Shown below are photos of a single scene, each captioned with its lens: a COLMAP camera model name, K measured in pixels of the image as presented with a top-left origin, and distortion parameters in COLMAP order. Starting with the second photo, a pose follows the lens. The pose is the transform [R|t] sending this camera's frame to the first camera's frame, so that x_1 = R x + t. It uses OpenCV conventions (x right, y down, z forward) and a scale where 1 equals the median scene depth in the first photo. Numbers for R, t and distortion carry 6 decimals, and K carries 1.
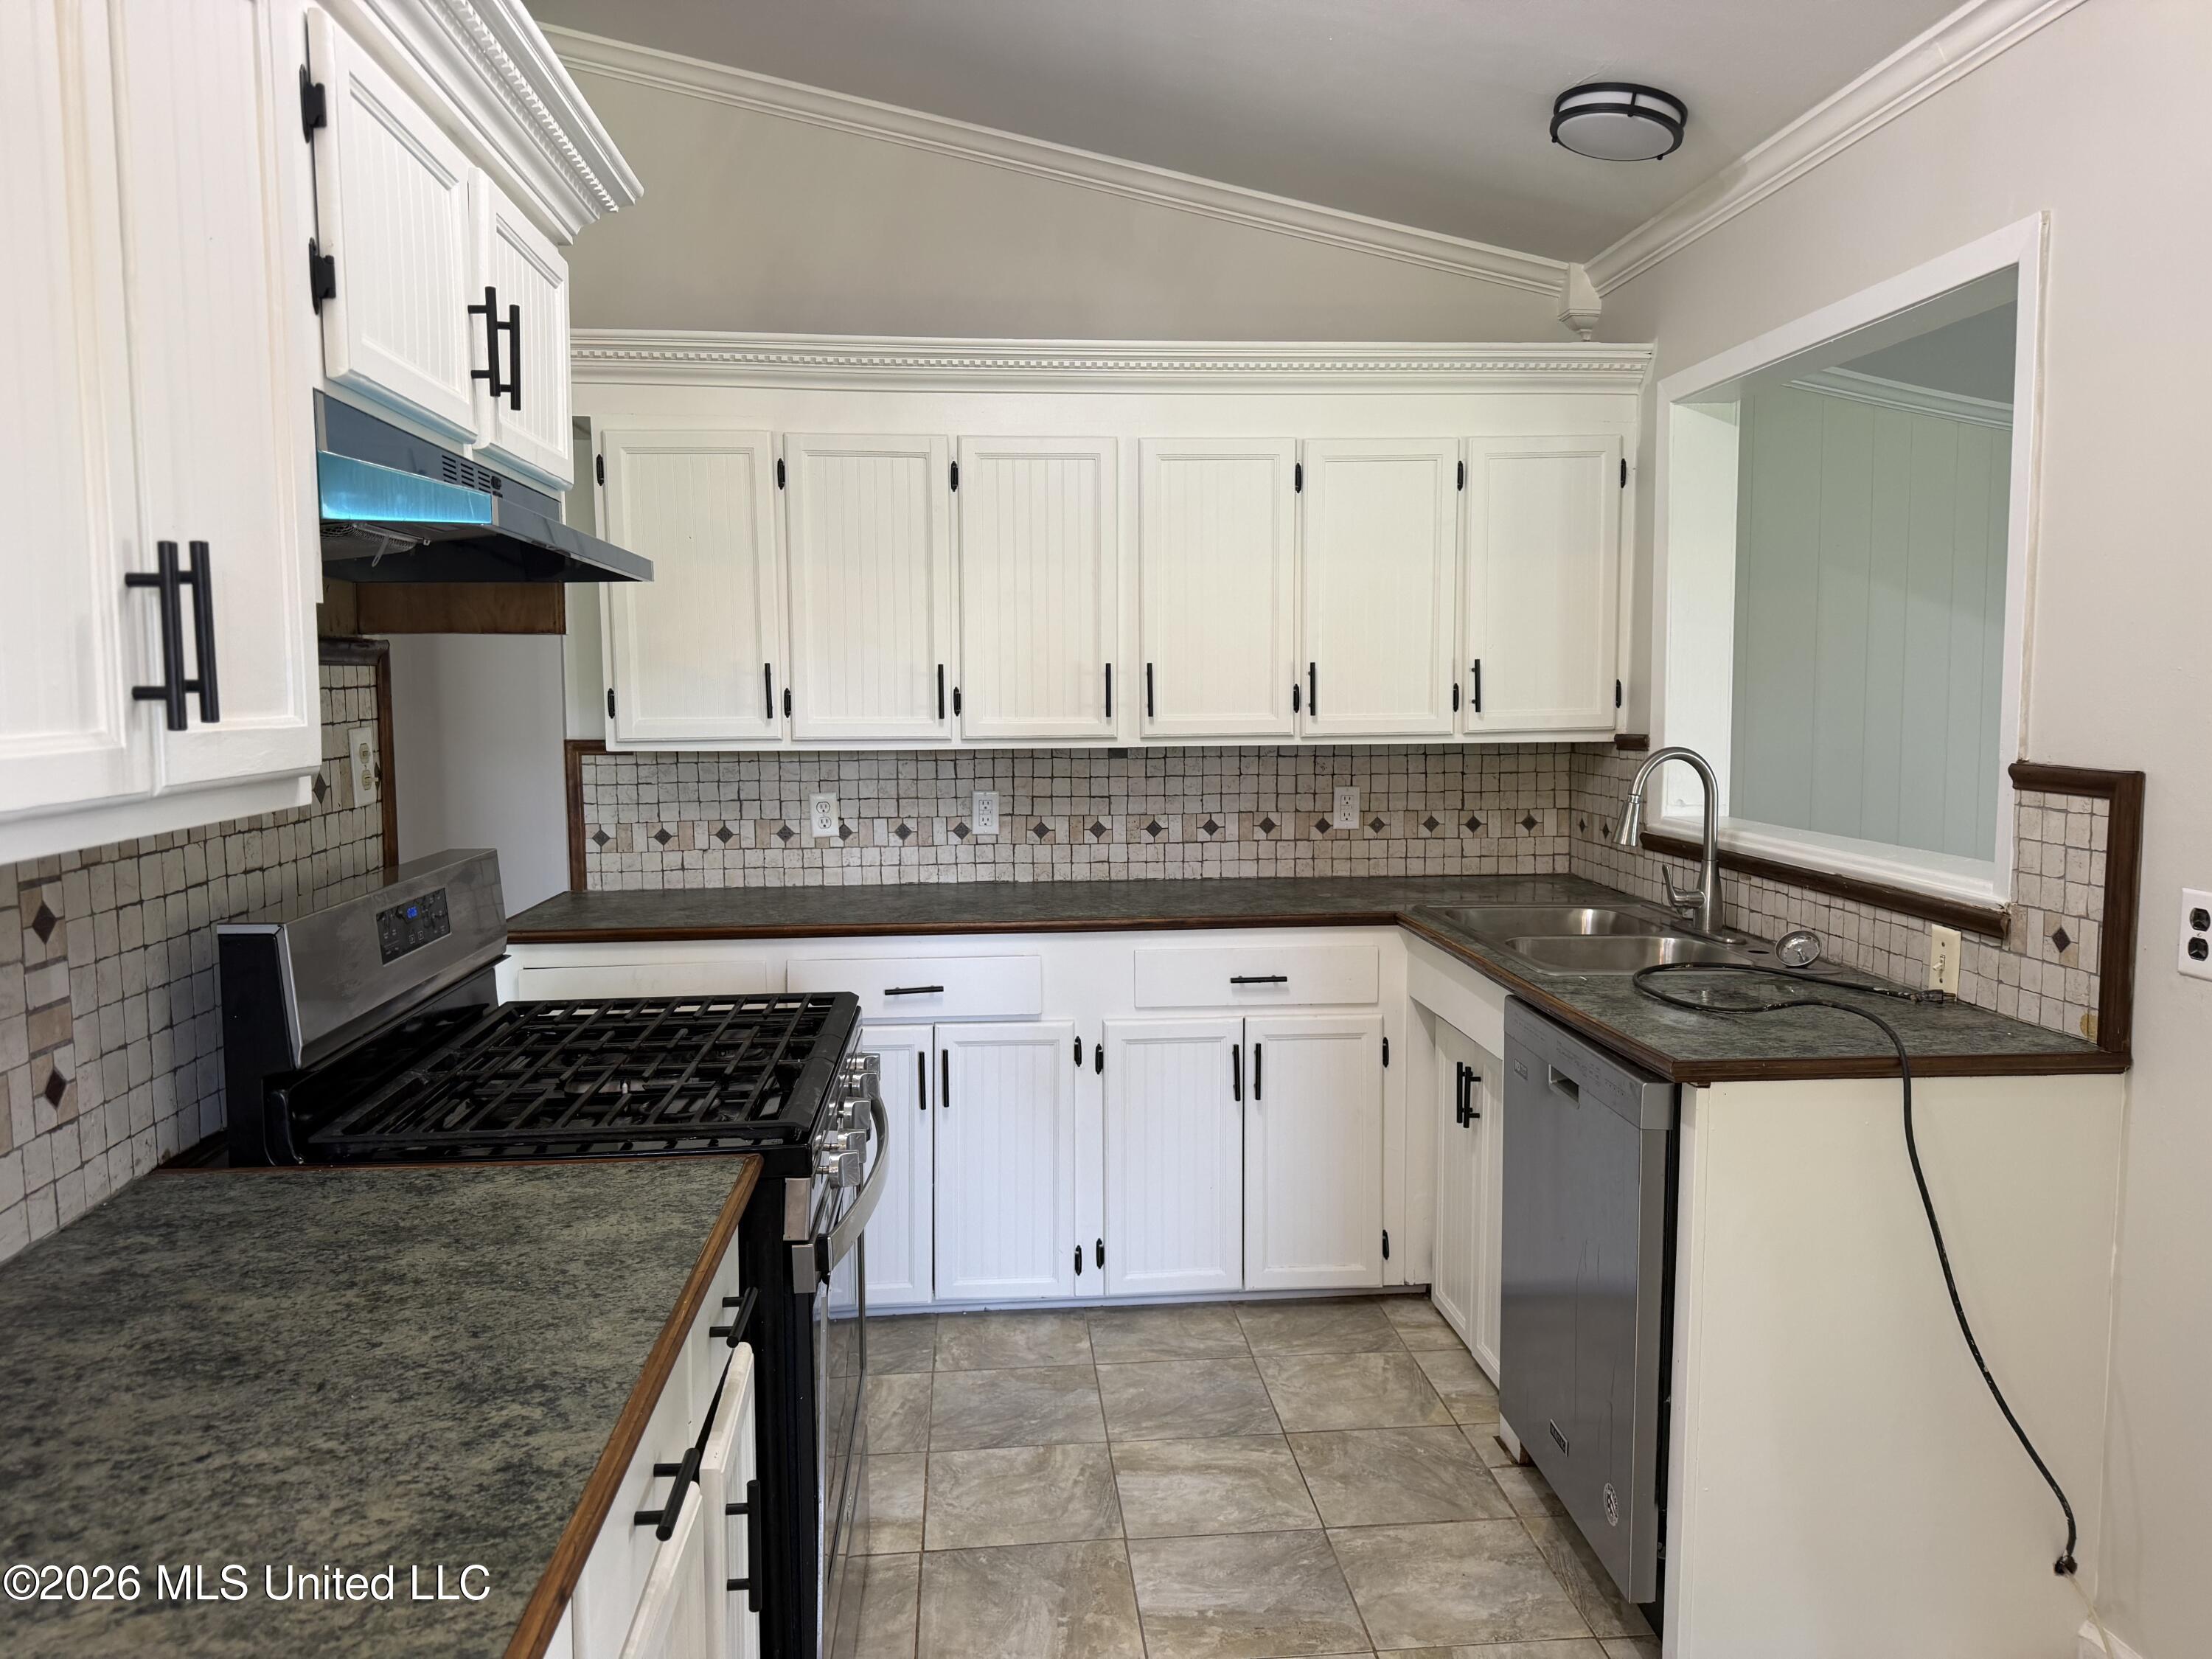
lens RADIAL K [[1550.6, 0, 1102.5], [0, 1550.6, 805.8], [0, 0, 1]] dist [-0.000683, -0.013638]
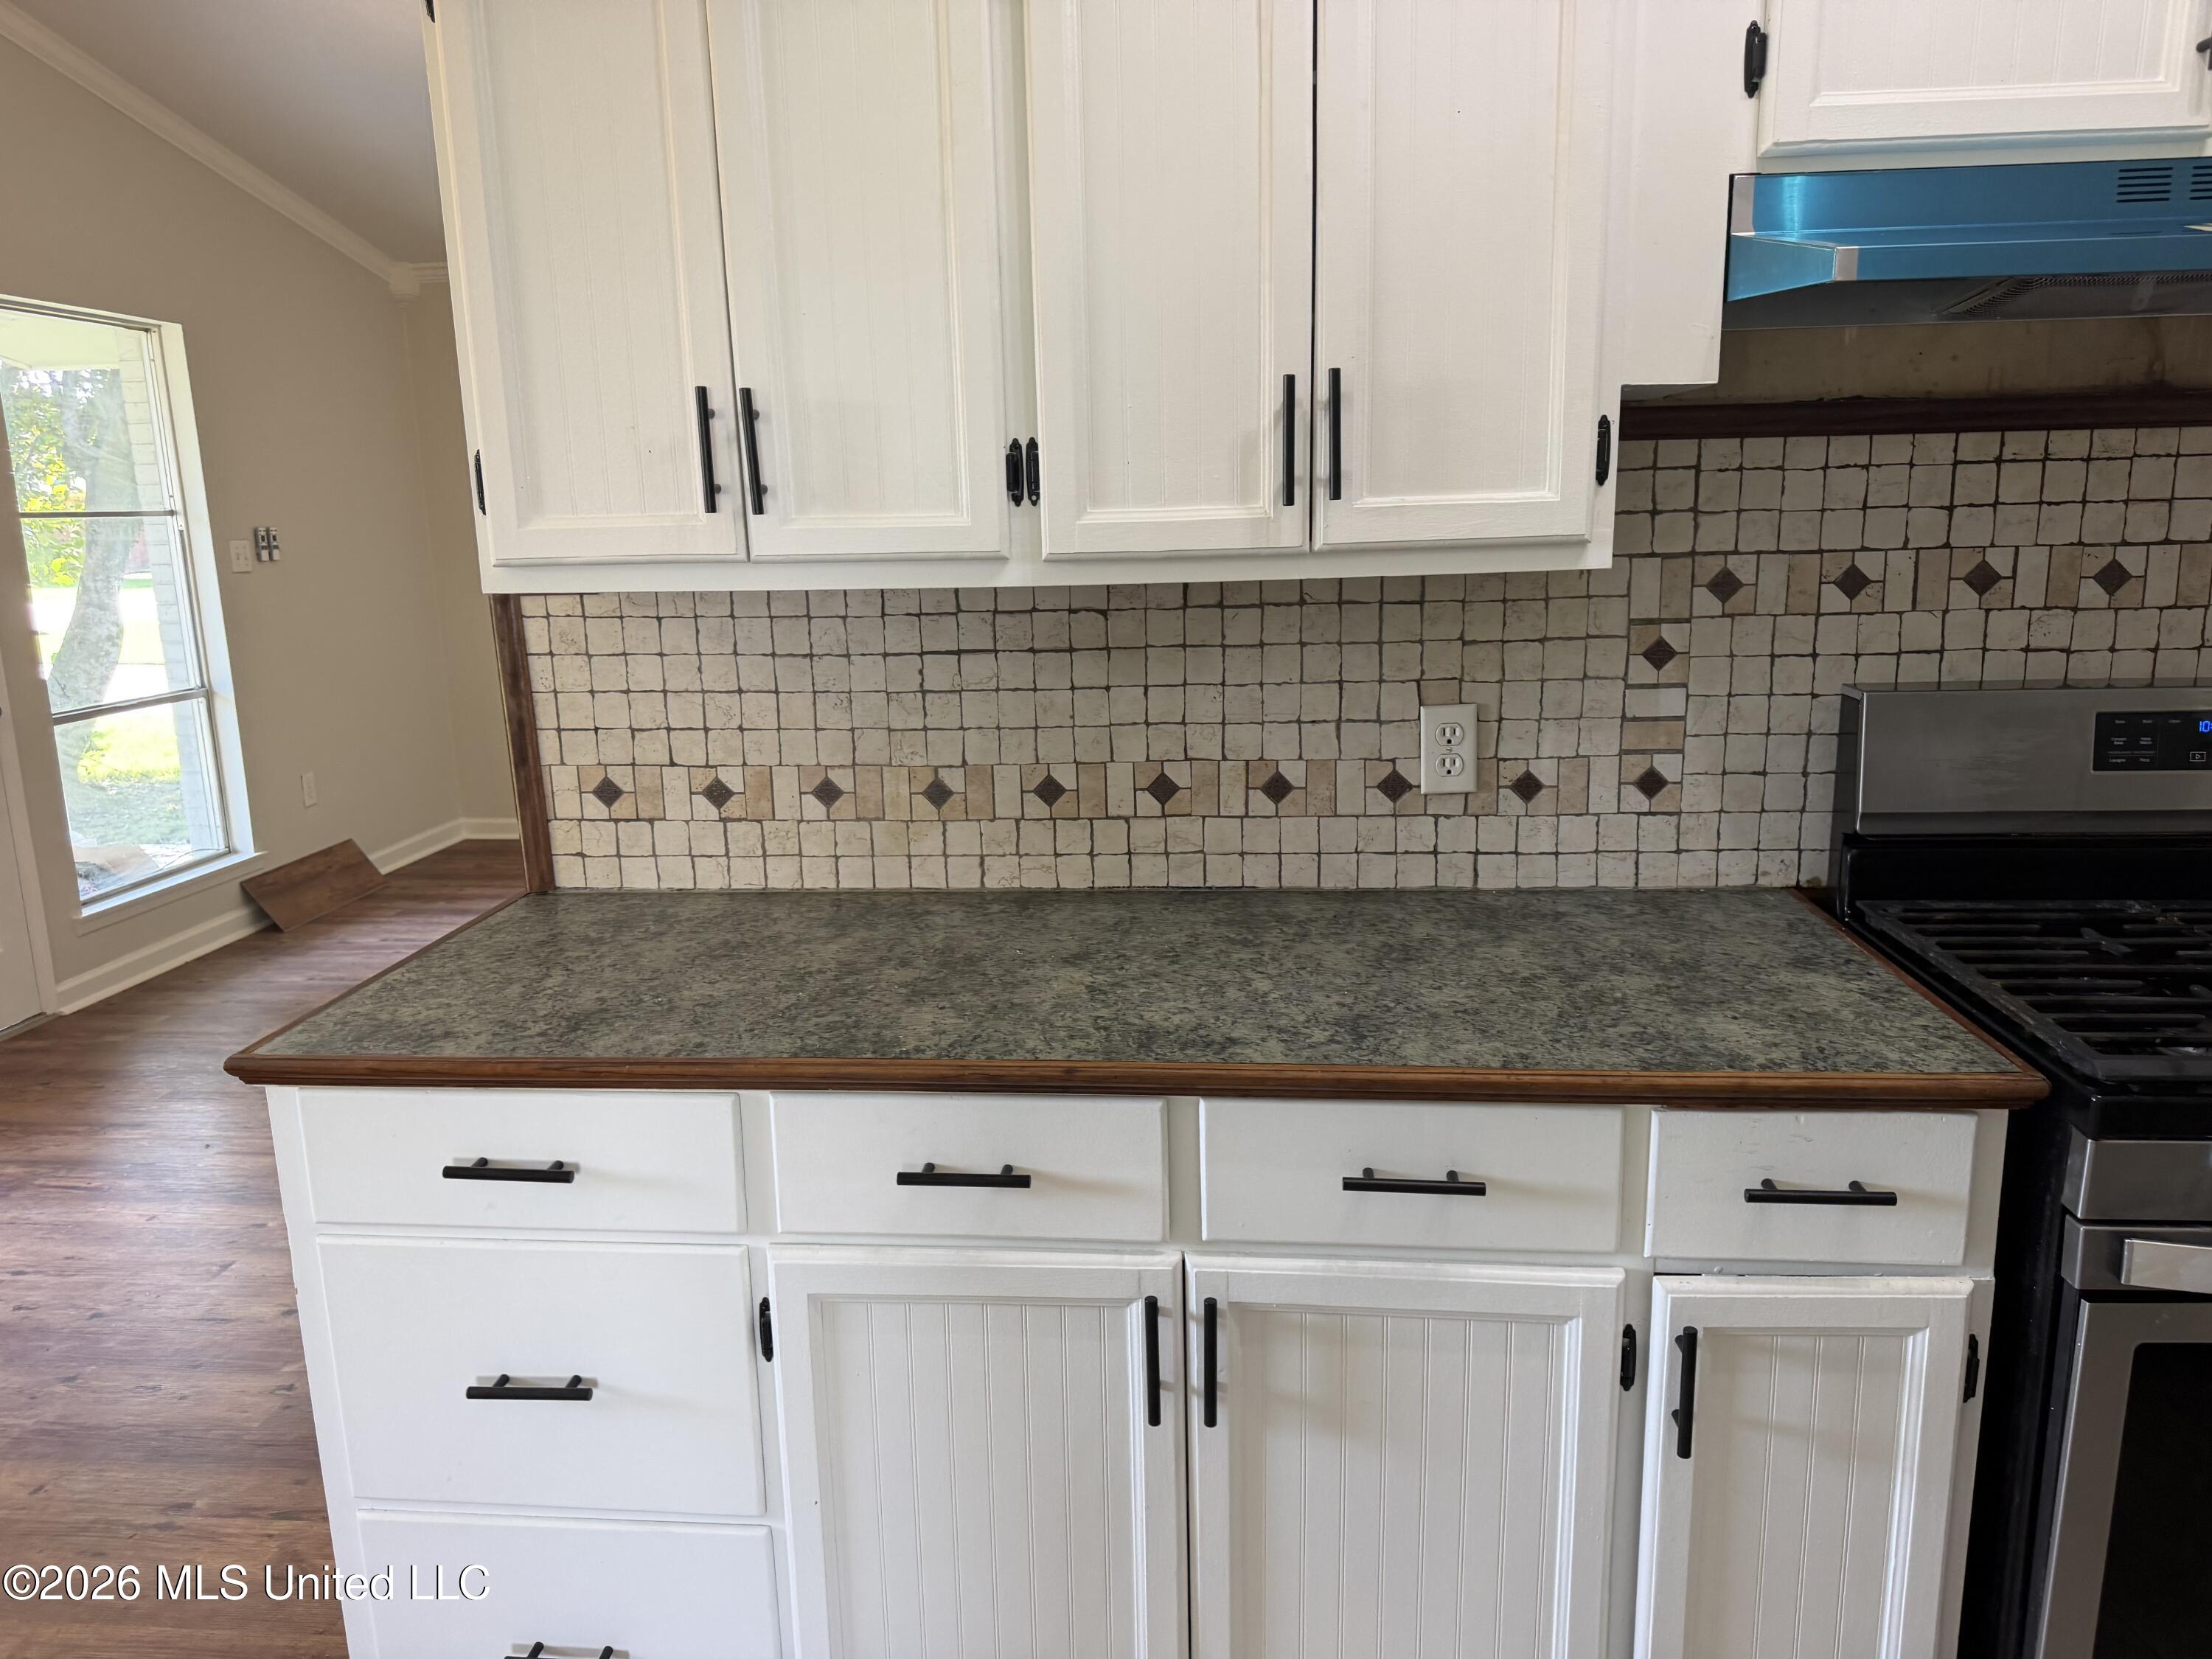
lens RADIAL K [[1562.8, 0, 1098.9], [0, 1562.8, 834.2], [0, 0, 1]] dist [0.035687, -0.045204]
pose [[-0.181018, 0.216200, -0.959422, 0.722097], [-0.050094, 0.972244, 0.228541, -0.056100], [0.982203, 0.089432, -0.165163, 0.821466]]
